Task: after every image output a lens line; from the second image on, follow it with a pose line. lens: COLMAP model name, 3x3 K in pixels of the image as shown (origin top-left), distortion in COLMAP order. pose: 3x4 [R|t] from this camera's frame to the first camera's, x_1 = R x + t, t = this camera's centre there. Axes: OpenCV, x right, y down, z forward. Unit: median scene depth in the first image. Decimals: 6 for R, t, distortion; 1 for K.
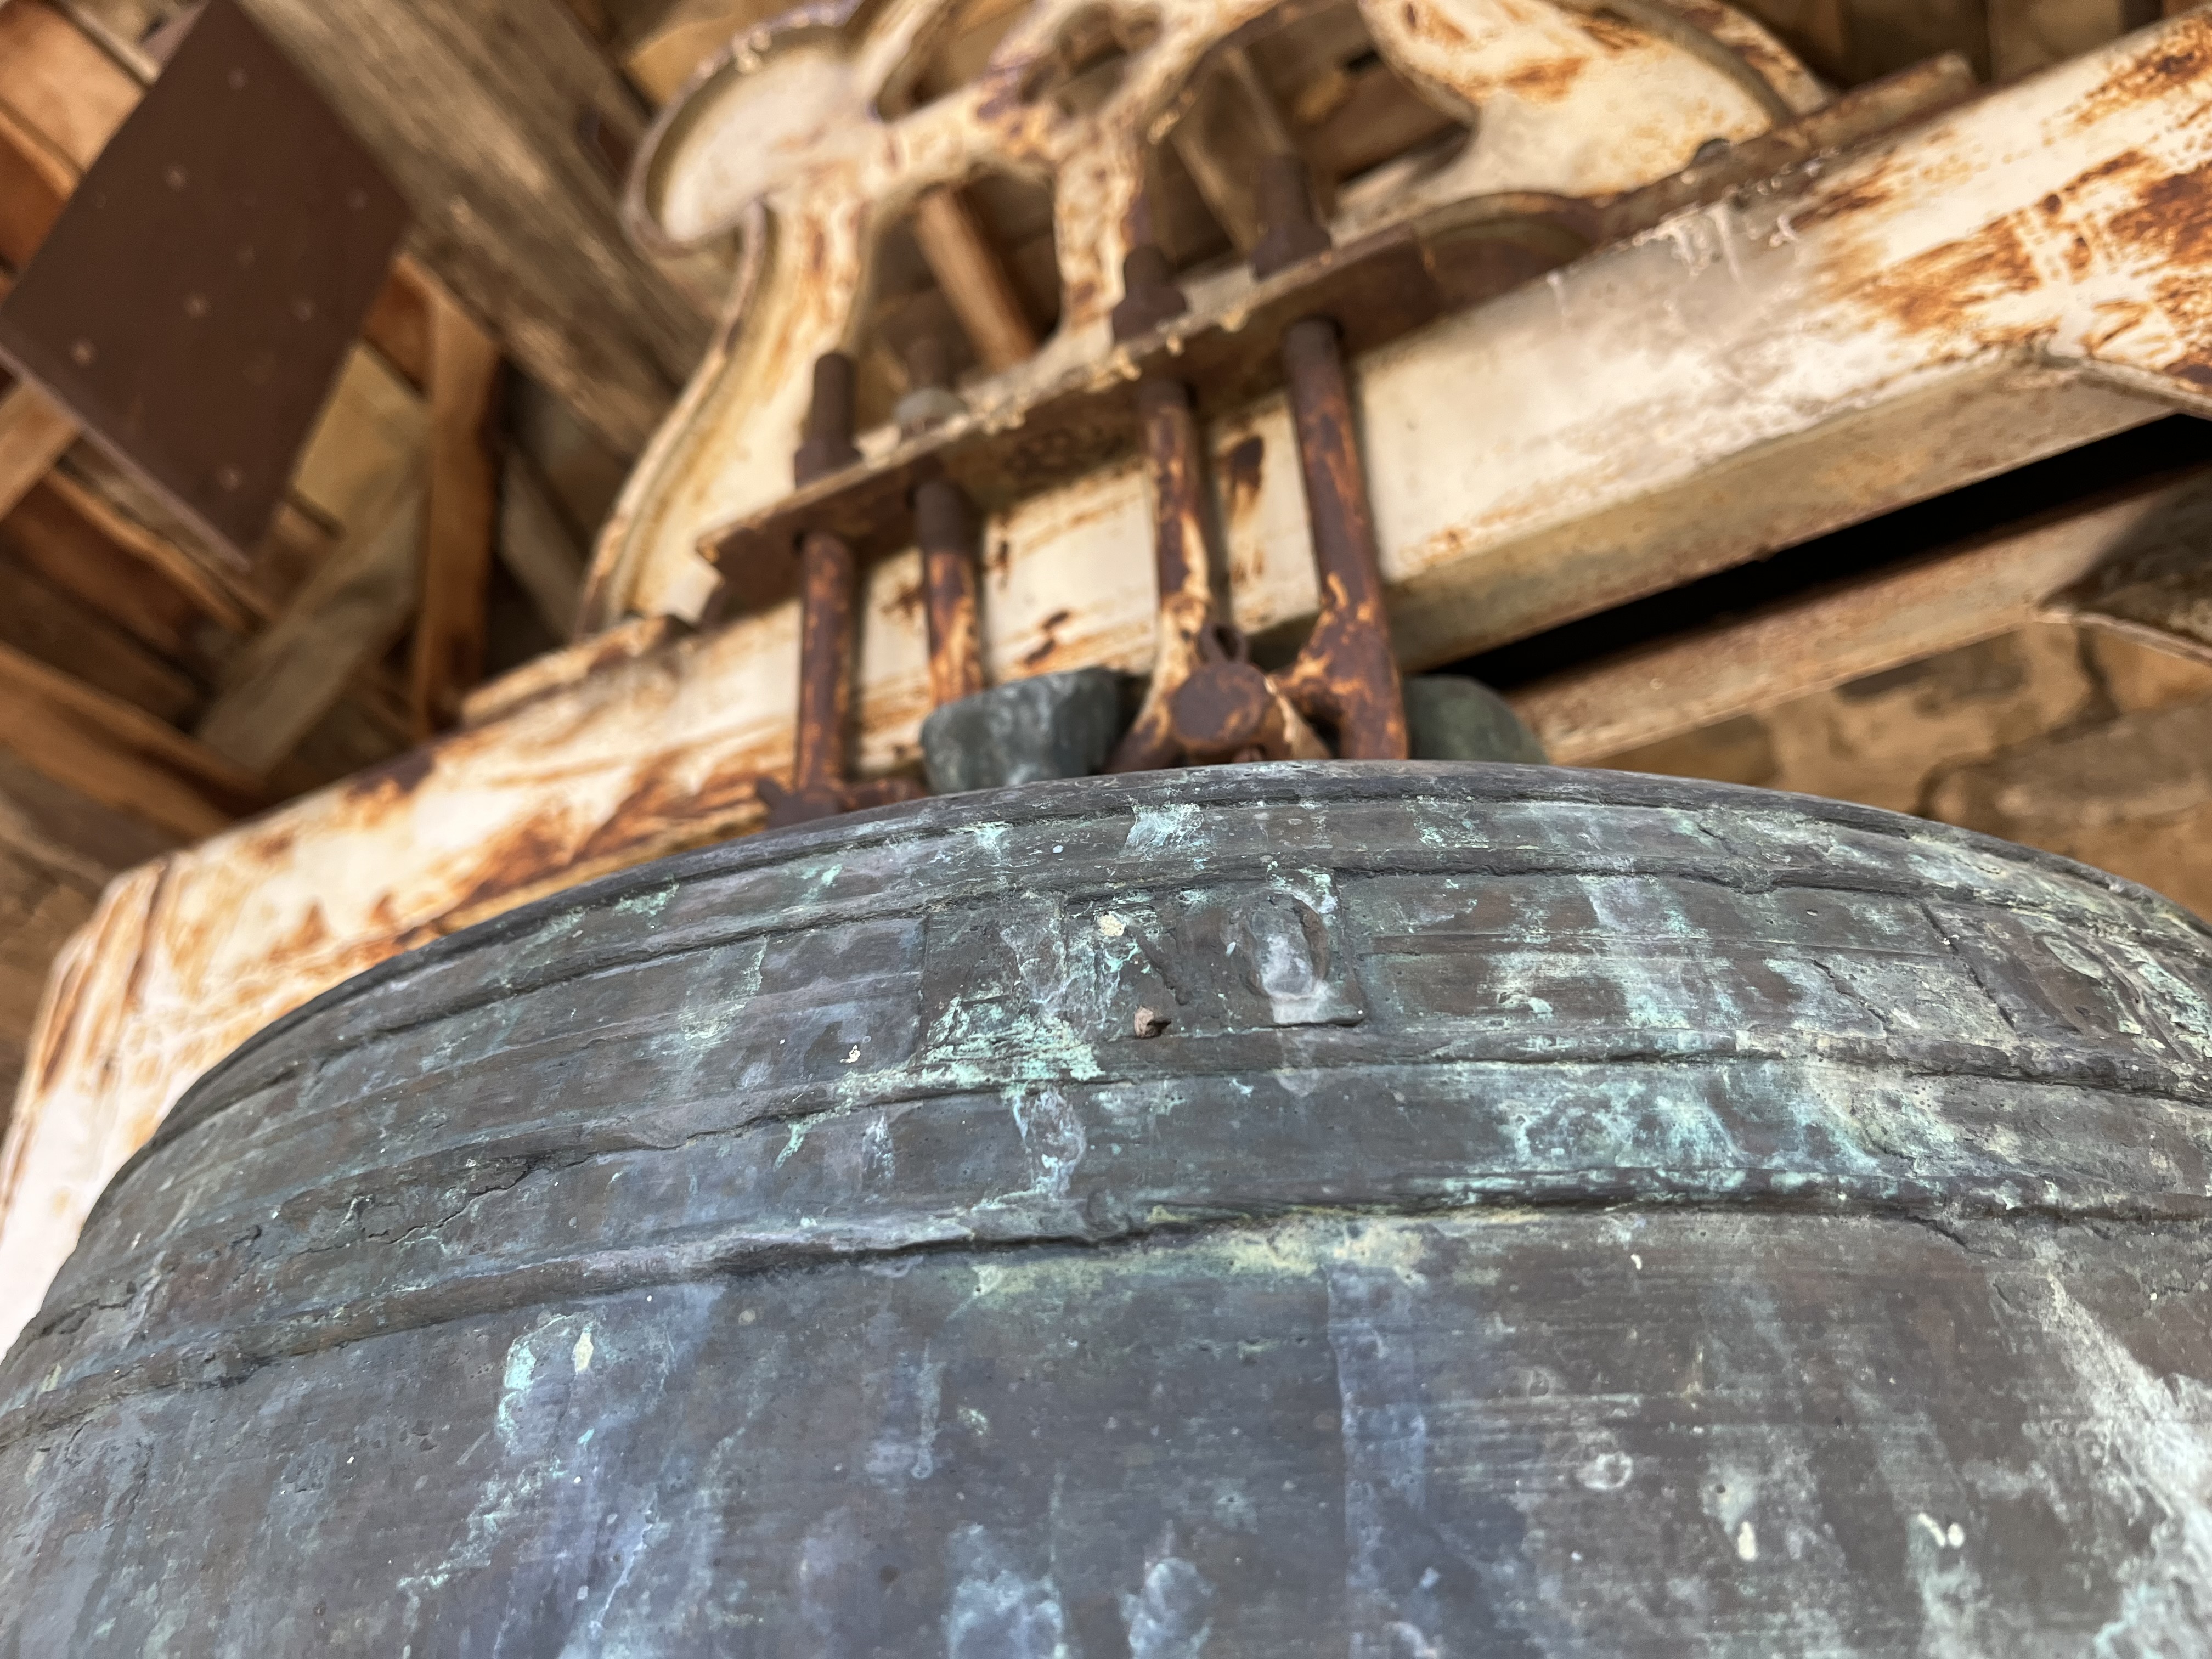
lens RADIAL K [[1711.8, 0, 1106.0], [0, 1711.8, 829.5], [0, 0, 1]] dist [0.055082, -0.116210]
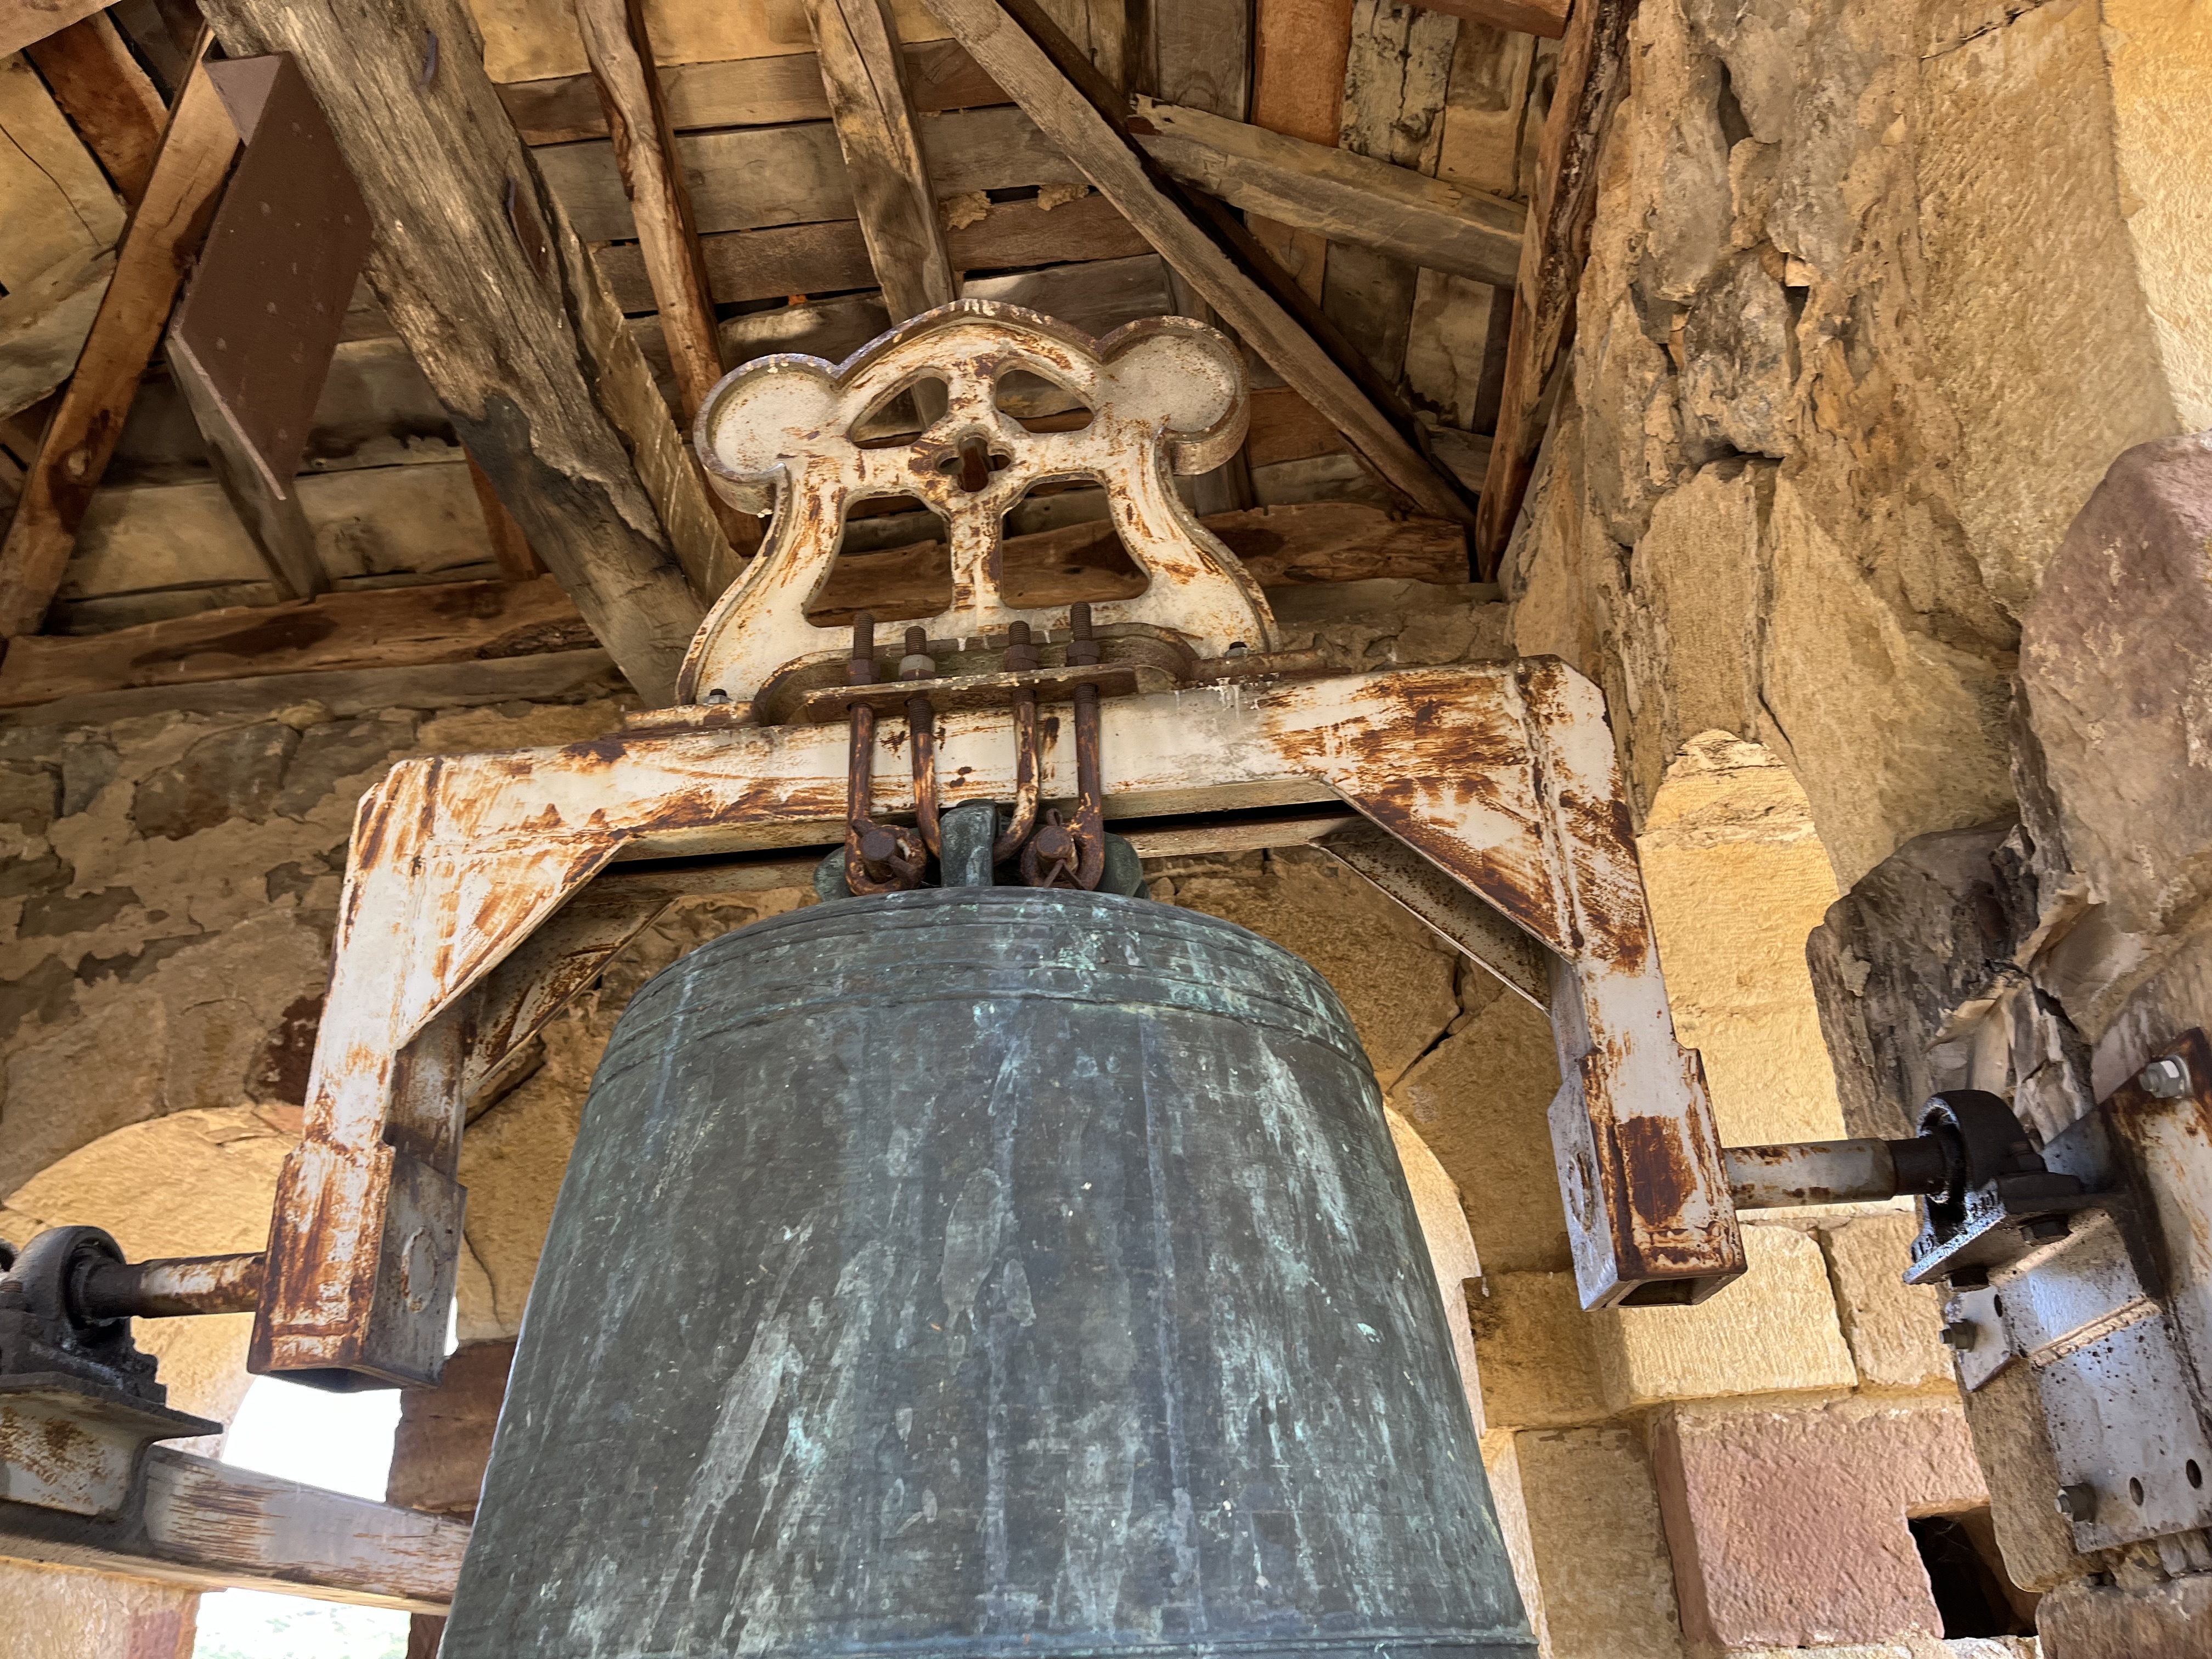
lens RADIAL K [[1652.2, 0, 1078.0], [0, 1652.2, 824.6], [0, 0, 1]] dist [0.105315, -0.193814]
pose [[0.924101, 0.181758, 0.336156, -0.855216], [-0.205143, 0.978103, 0.035085, -0.208259], [-0.322418, -0.101382, 0.941153, -1.687537]]
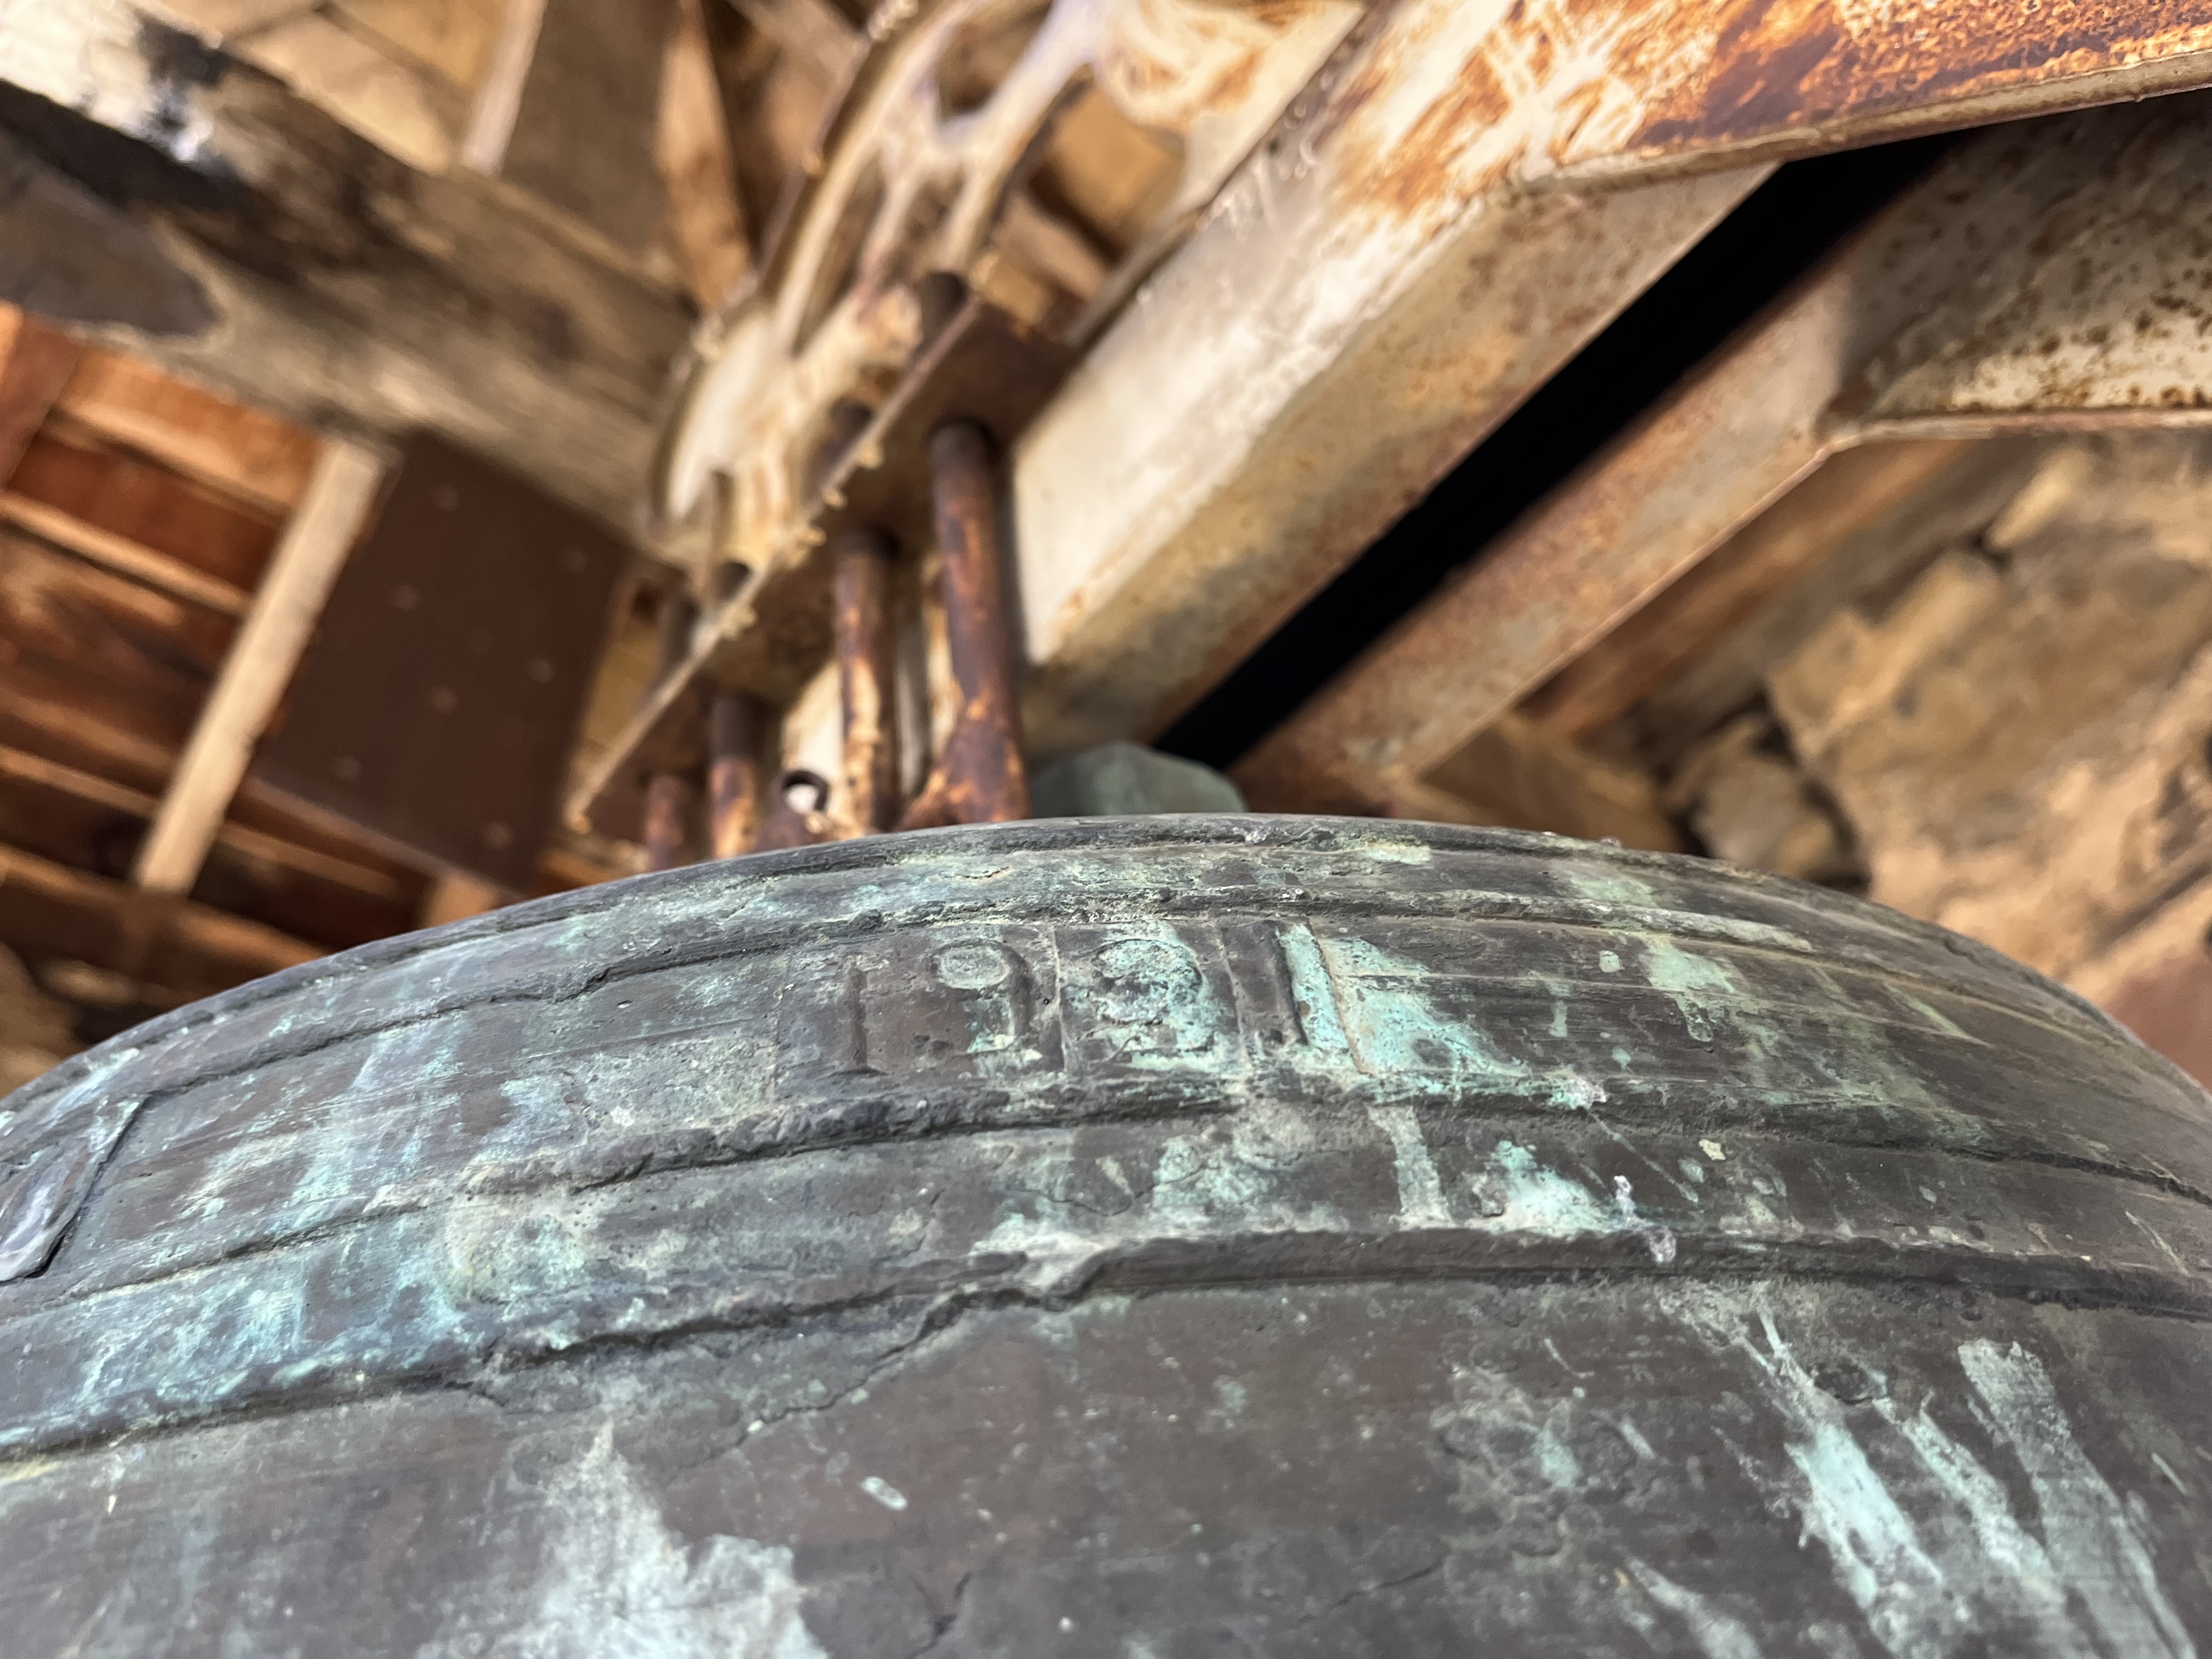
lens RADIAL K [[1705.1, 0, 1106.0], [0, 1705.1, 829.5], [0, 0, 1]] dist [-0.003874, -0.007292]
pose [[0.912778, -0.283050, -0.294480, 0.509227], [0.258306, 0.958500, -0.120643, 0.072620], [0.316407, 0.034055, 0.948012, 0.156747]]
